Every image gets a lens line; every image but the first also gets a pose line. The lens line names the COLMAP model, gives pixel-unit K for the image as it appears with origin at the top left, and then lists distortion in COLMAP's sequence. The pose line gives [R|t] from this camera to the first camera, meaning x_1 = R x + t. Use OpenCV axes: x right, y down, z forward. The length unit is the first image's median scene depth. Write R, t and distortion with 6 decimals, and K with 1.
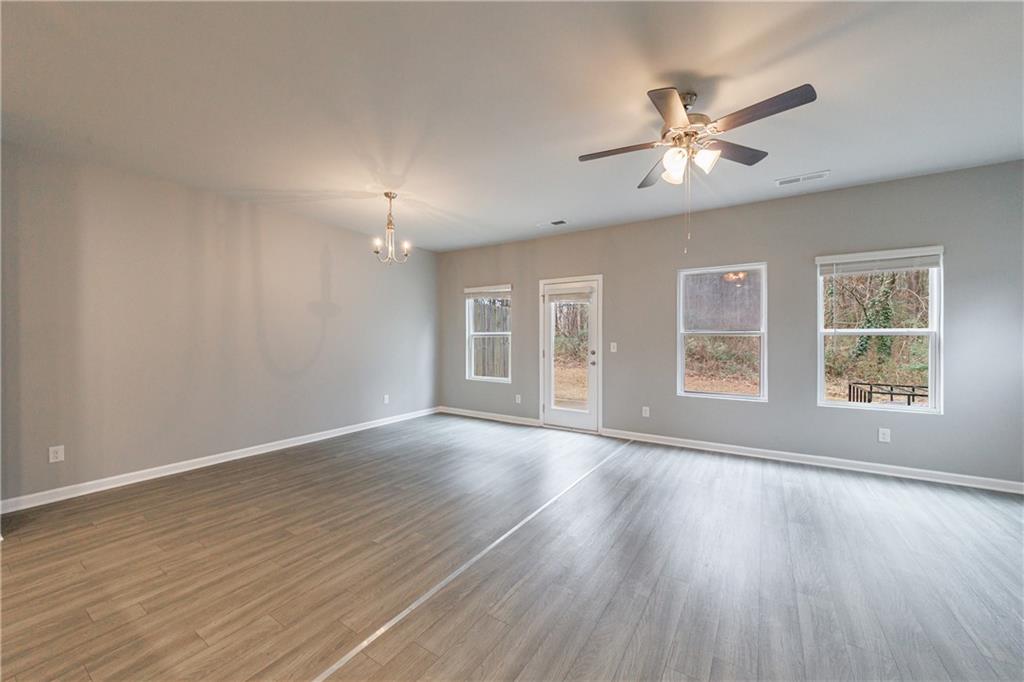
lens RADIAL K [[390.5, 0, 507.5], [0, 390.5, 338.1], [0, 0, 1]] dist [0.001531, -0.000547]
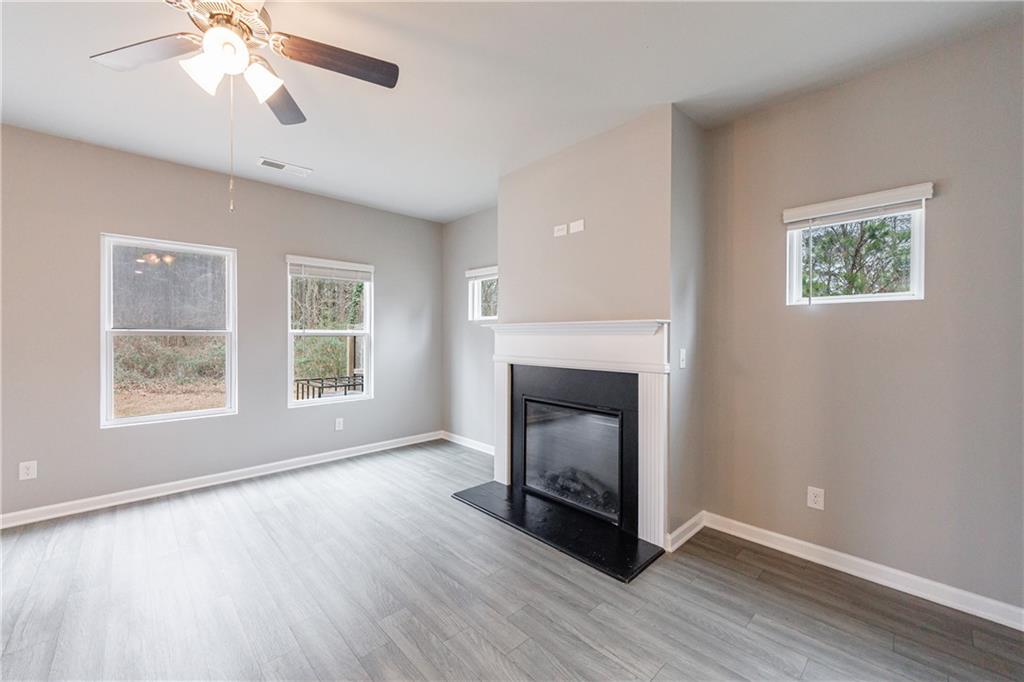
lens RADIAL K [[398.6, 0, 495.8], [0, 398.6, 340.7], [0, 0, 1]] dist [-0.000282, -0.001276]
pose [[0.247641, -0.009352, 0.968807, -0.038583], [-0.000855, 0.999951, 0.009871, -0.005335], [-0.968852, -0.003273, 0.247620, 0.254916]]
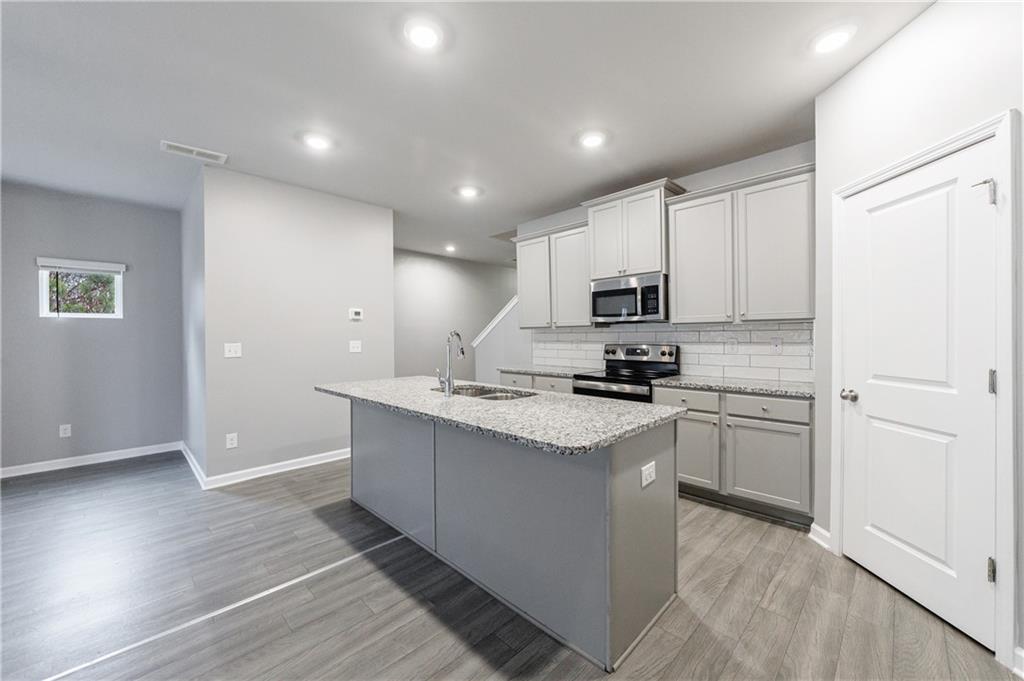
lens RADIAL K [[401.0, 0, 506.6], [0, 401.0, 333.0], [0, 0, 1]] dist [-0.000342, 0.000171]
pose [[-0.977990, 0.011793, 0.208319, -0.658819], [0.011454, 0.999930, -0.002834, 0.000921], [-0.208338, -0.000385, -0.978057, 0.699920]]
